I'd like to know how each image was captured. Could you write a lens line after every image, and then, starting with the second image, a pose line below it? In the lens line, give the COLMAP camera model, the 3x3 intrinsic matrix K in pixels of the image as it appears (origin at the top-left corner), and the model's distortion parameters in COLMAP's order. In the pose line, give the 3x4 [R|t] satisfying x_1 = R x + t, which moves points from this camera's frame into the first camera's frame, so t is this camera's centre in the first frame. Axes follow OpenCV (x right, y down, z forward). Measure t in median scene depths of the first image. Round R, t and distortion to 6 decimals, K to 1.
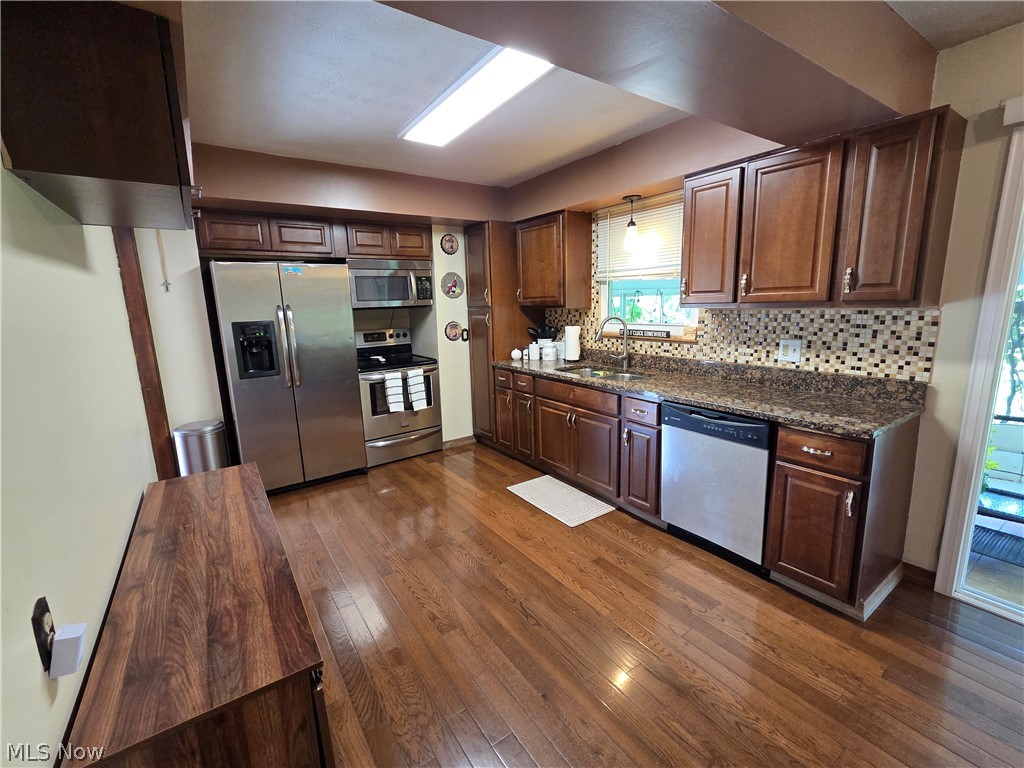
lens RADIAL K [[443.0, 0, 512.0], [0, 443.0, 384.0], [0, 0, 1]] dist [0.000180, -0.000783]
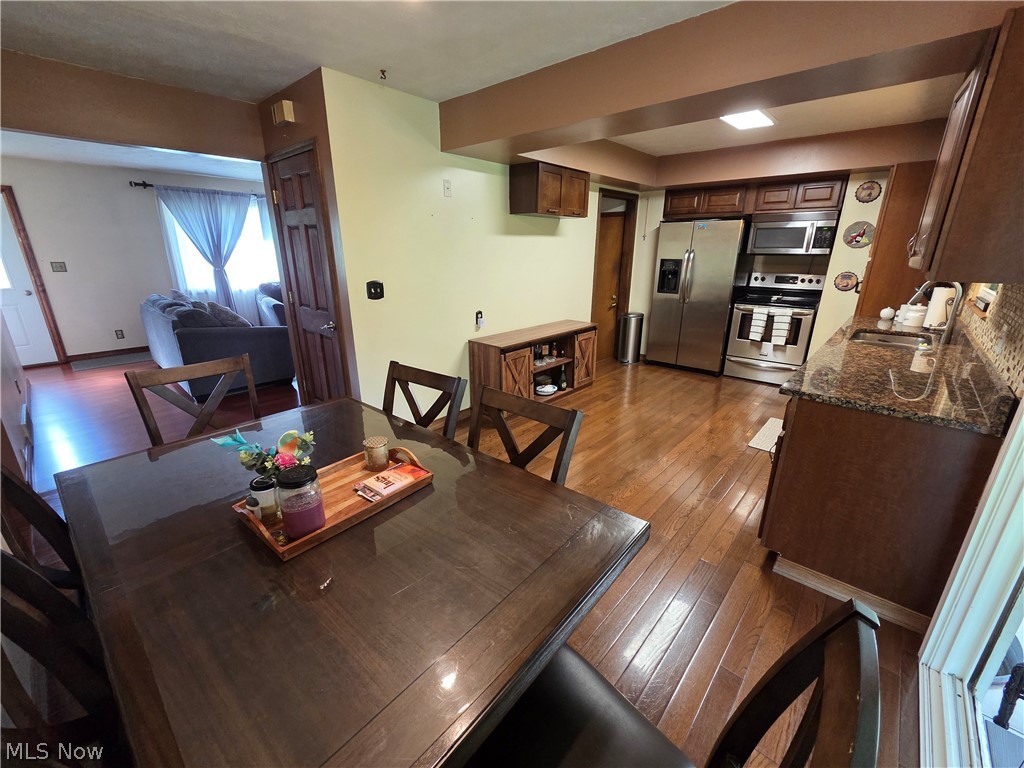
lens RADIAL K [[421.4, 0, 513.4], [0, 421.4, 382.7], [0, 0, 1]] dist [0.000286, -0.000824]
pose [[0.230634, 0.325778, -0.916884, 0.836481], [-0.191554, 0.939050, 0.285469, -0.039291], [0.953999, 0.109794, 0.278981, 0.032851]]
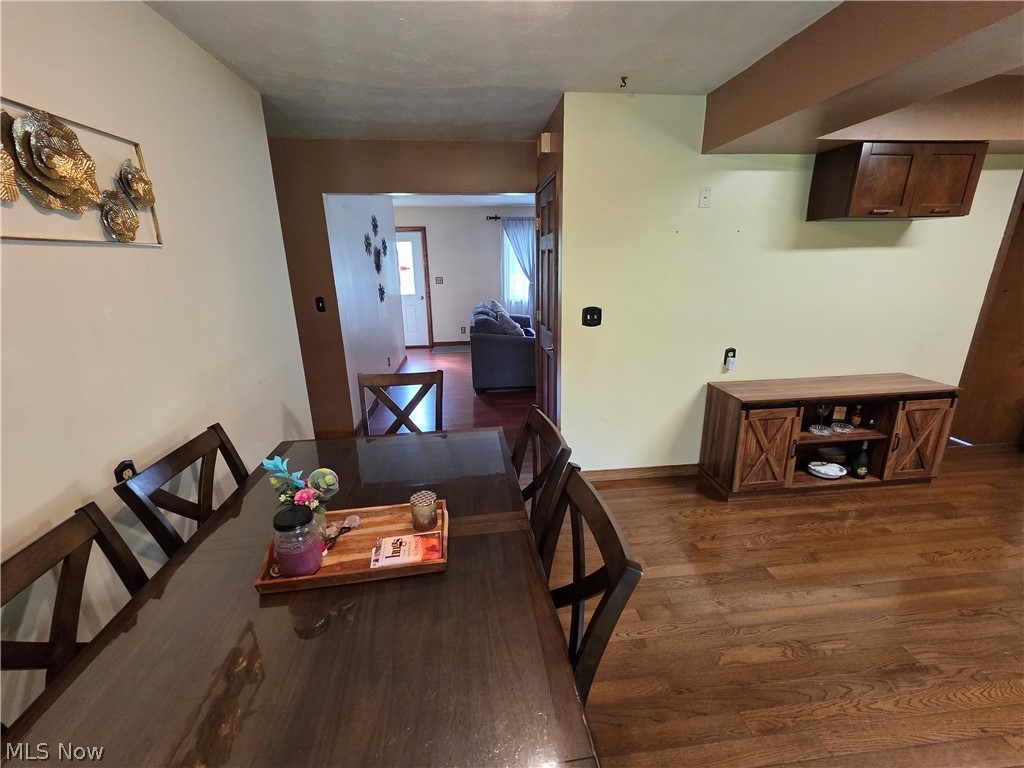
lens RADIAL K [[419.5, 0, 512.0], [0, 419.5, 384.0], [0, 0, 1]] dist [-0.002047, 0.000183]
pose [[-0.484200, 0.284569, -0.827388, 0.694883], [-0.130830, 0.911454, 0.390046, -0.092754], [0.865121, 0.297108, -0.404096, 0.213052]]
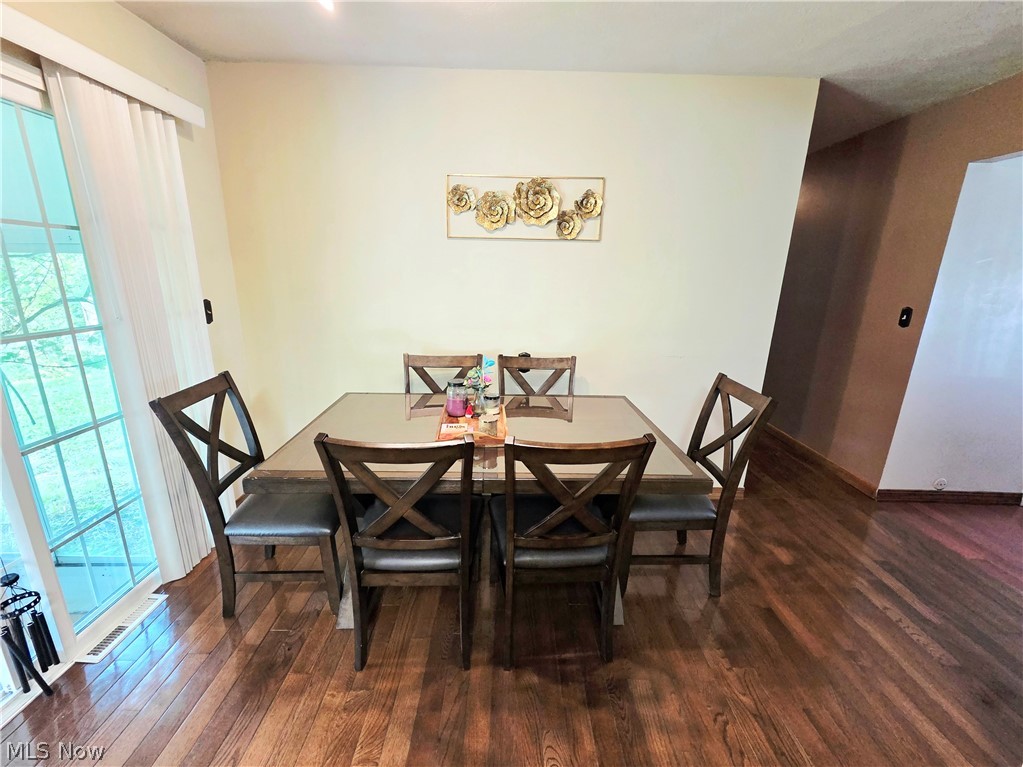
lens RADIAL K [[420.2, 0, 512.2], [0, 420.2, 384.5], [0, 0, 1]] dist [-0.000502, -0.000902]
pose [[-0.829809, -0.136862, 0.541004, 0.168835], [0.103450, 0.914929, 0.390131, -0.073139], [-0.548374, 0.379702, -0.745059, 0.365892]]
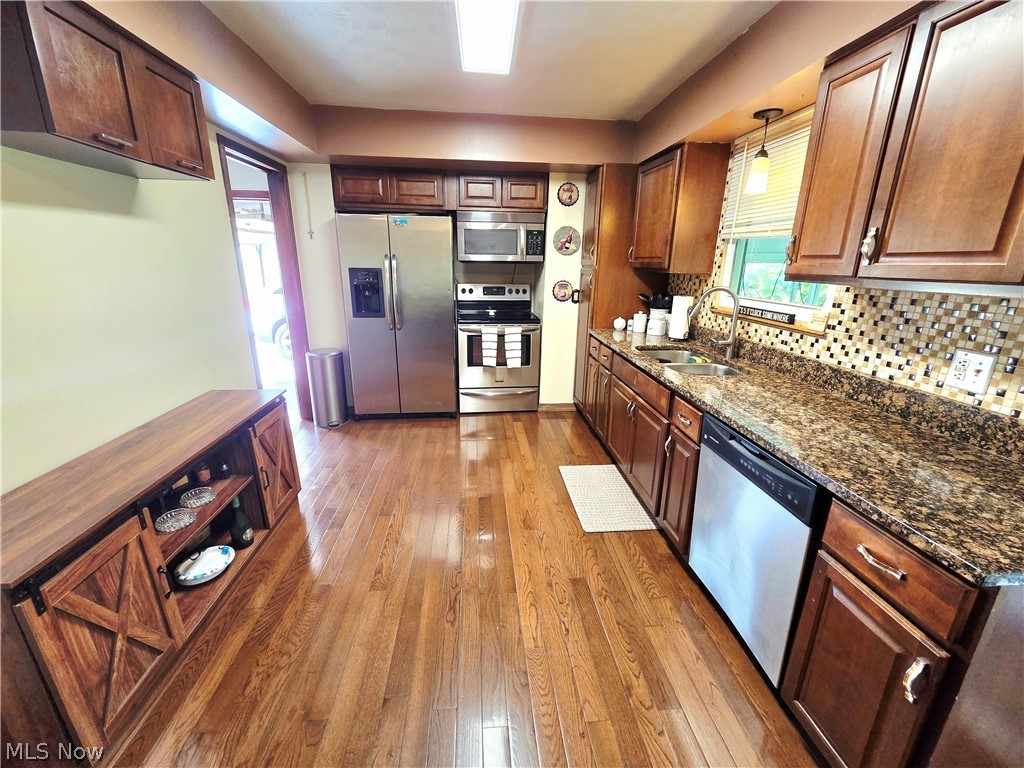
lens RADIAL K [[420.6, 0, 512.7], [0, 420.6, 385.0], [0, 0, 1]] dist [-0.000502, -0.000902]
pose [[0.868864, 0.181480, -0.460586, 0.283460], [-0.131691, 0.981590, 0.138339, -0.042302], [0.477213, -0.059542, 0.876768, 0.198404]]
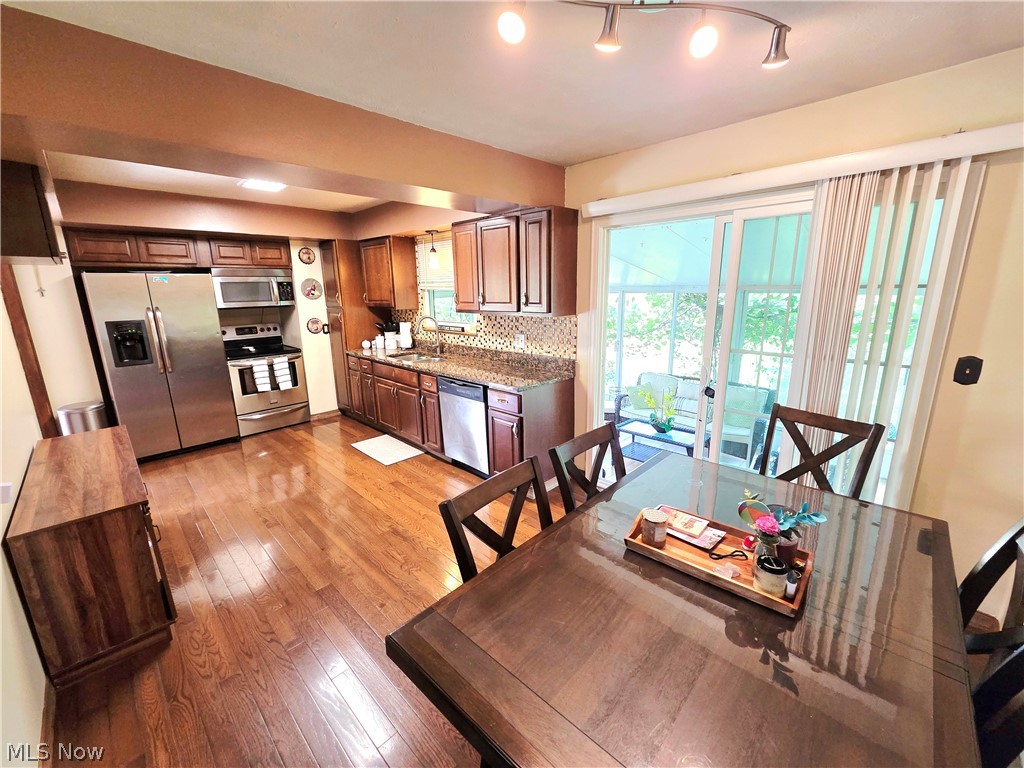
lens RADIAL K [[417.9, 0, 512.0], [0, 417.9, 384.0], [0, 0, 1]] dist [0.000997, -0.001004]
pose [[0.983289, -0.028019, 0.179883, 0.251163], [0.021353, 0.999016, 0.038884, 0.012994], [-0.180795, -0.034394, 0.982919, -0.333742]]
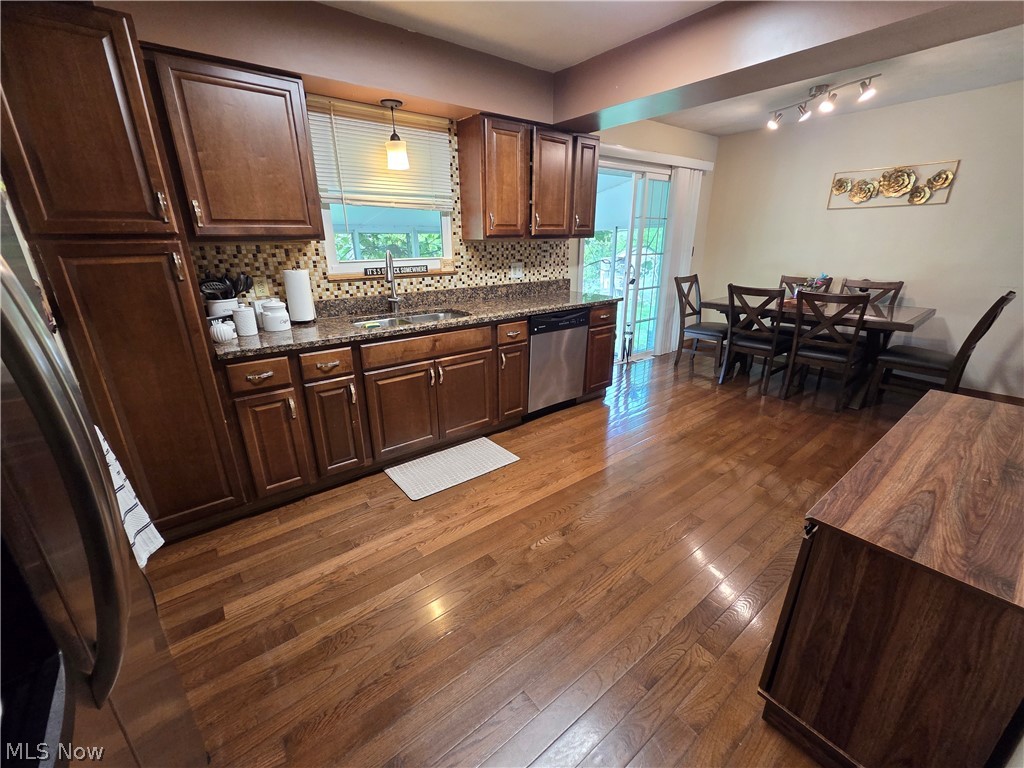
lens RADIAL K [[421.6, 0, 512.6], [0, 421.6, 385.6], [0, 0, 1]] dist [0.003140, -0.000123]
pose [[-0.060926, -0.301864, 0.951402, -0.623195], [0.194897, 0.931228, 0.307944, -0.116107], [-0.978930, 0.204187, 0.002097, 0.825808]]
